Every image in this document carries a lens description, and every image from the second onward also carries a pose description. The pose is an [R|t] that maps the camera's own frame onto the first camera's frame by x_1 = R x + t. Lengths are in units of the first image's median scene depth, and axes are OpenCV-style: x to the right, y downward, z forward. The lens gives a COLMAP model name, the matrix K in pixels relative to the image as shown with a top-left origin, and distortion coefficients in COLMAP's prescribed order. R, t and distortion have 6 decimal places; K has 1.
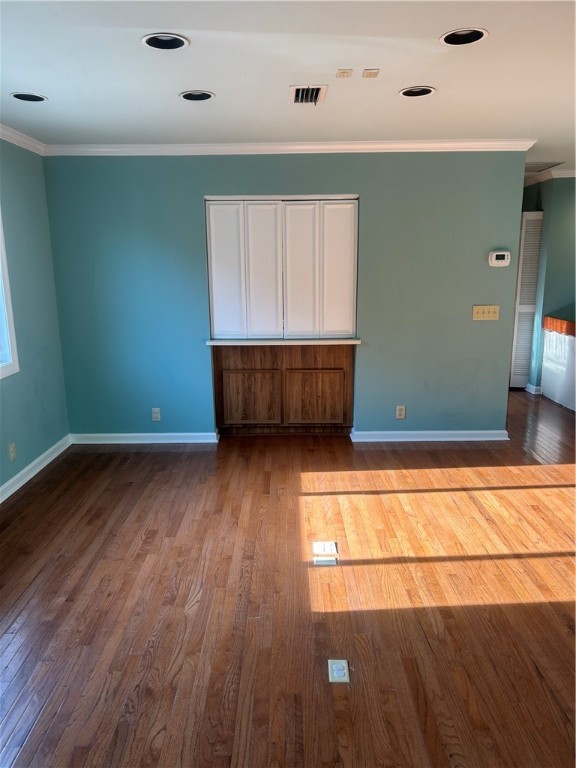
lens RADIAL K [[577.2, 0, 287.7], [0, 577.2, 383.9], [0, 0, 1]] dist [0.001212, -0.002297]
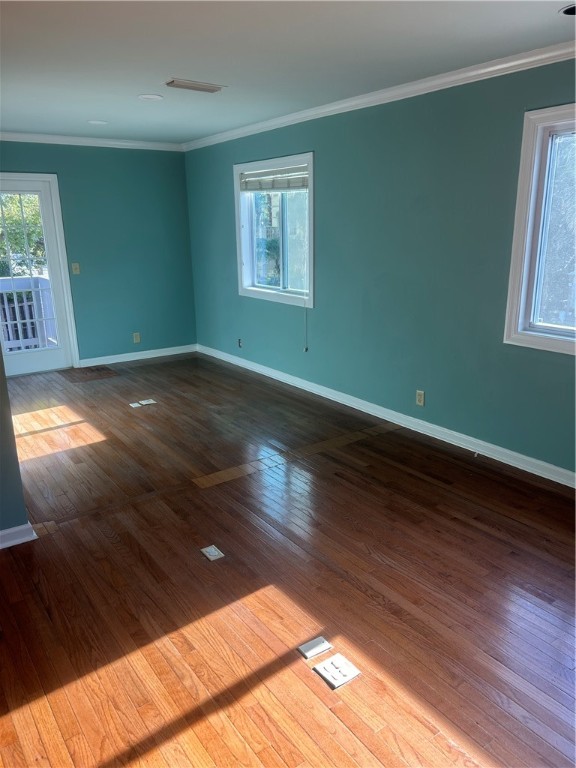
lens RADIAL K [[577.2, 0, 288.1], [0, 577.2, 385.2], [0, 0, 1]] dist [0.001212, -0.002297]
pose [[-0.814662, 0.177299, -0.552169, 0.482433], [-0.102593, 0.893045, 0.438116, -0.334700], [0.570789, 0.413565, -0.709340, 1.508464]]
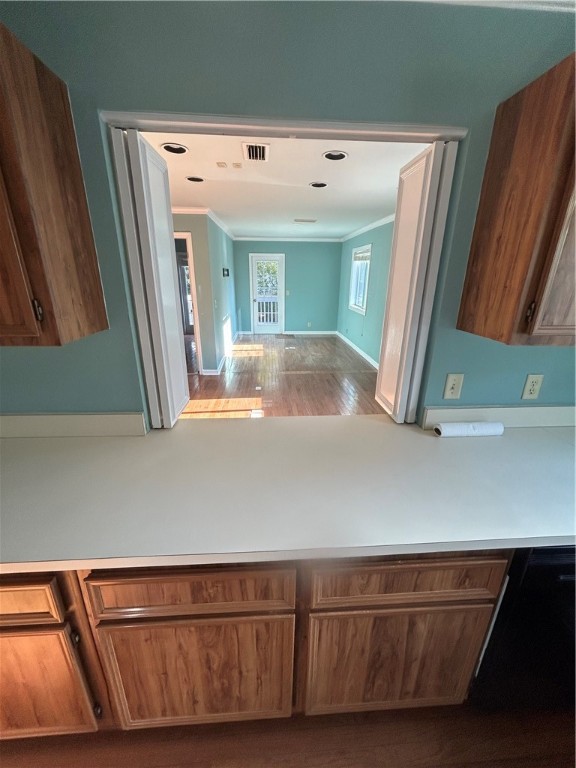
lens RADIAL K [[311.5, 0, 284.6], [0, 311.5, 382.1], [0, 0, 1]] dist [-0.000677, -0.000005]
pose [[-0.998604, 0.018603, -0.049427, 0.012192], [-0.009963, 0.852744, 0.522234, -0.498173], [0.051864, 0.521998, -0.851369, 2.239654]]
